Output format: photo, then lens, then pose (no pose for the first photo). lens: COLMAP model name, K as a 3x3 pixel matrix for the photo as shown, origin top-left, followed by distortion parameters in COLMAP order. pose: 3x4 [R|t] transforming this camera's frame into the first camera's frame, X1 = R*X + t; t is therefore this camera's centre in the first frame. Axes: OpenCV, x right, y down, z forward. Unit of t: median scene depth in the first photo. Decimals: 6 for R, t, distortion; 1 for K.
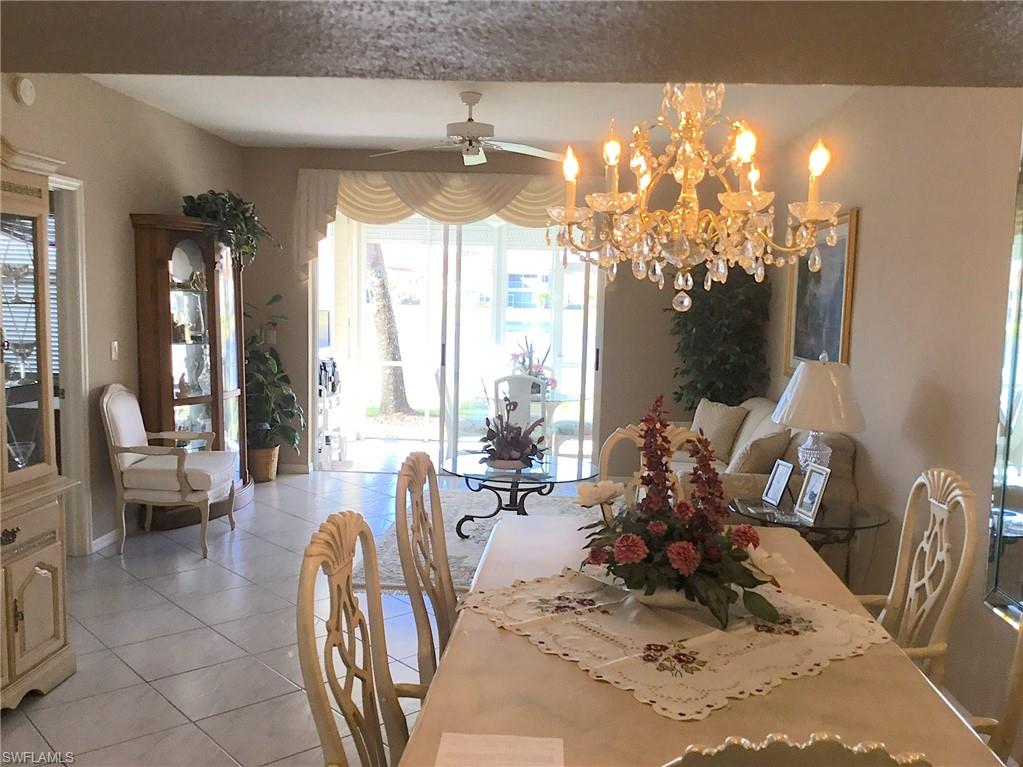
lens RADIAL K [[923.0, 0, 520.3], [0, 923.0, 385.9], [0, 0, 1]] dist [0.071191, -0.128191]
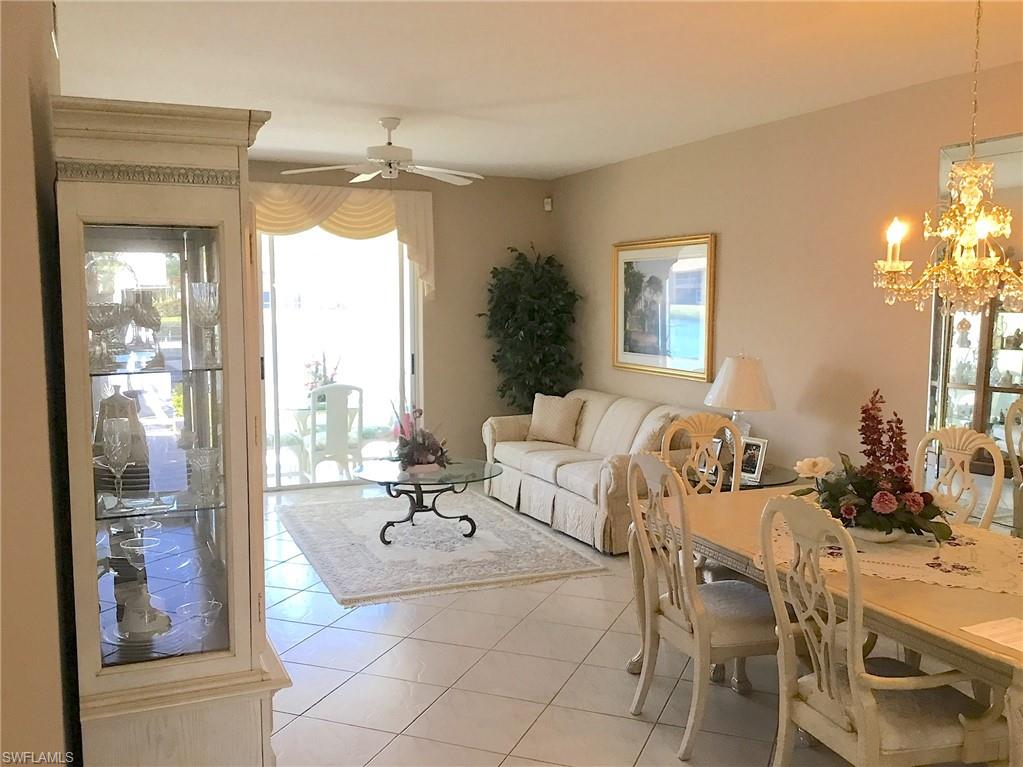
lens RADIAL K [[935.3, 0, 515.0], [0, 935.3, 390.0], [0, 0, 1]] dist [0.123233, -0.234563]
pose [[0.891829, -0.071300, 0.446719, -0.332687], [0.066764, 0.997432, 0.025910, -0.021846], [-0.447420, 0.006717, 0.894299, -0.009105]]
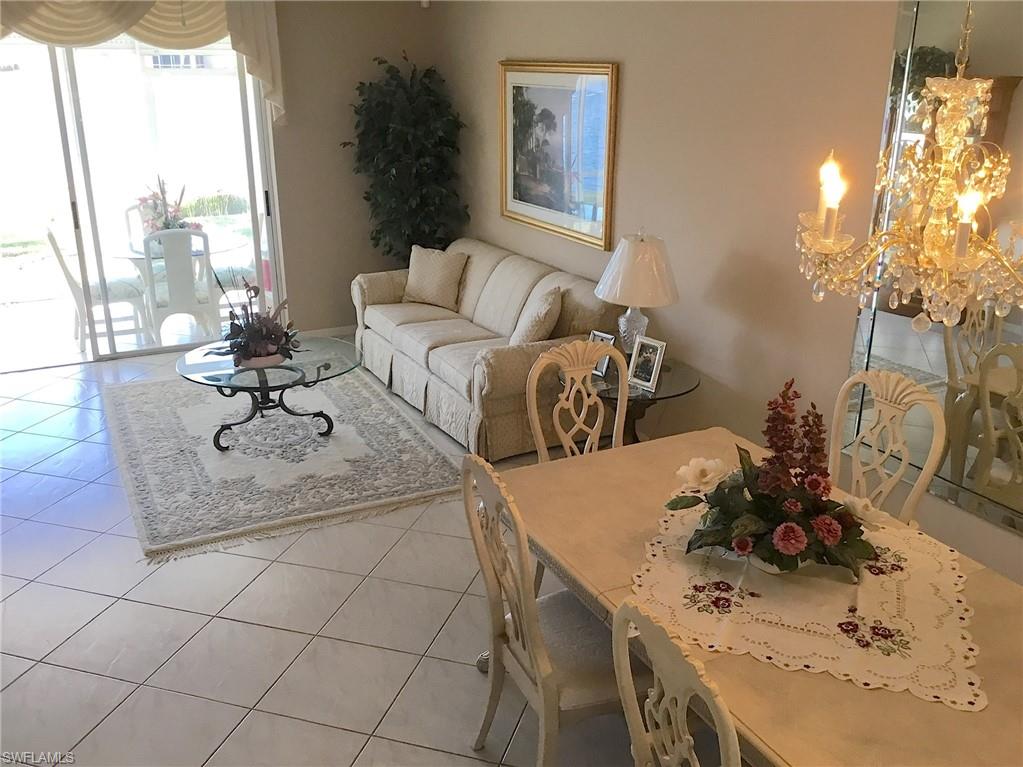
lens RADIAL K [[935.3, 0, 515.0], [0, 935.3, 390.0], [0, 0, 1]] dist [0.123233, -0.234563]
pose [[0.856635, -0.193240, 0.478367, -0.205083], [0.067337, 0.961152, 0.267680, -0.094721], [-0.511510, -0.197092, 0.836369, 0.102002]]
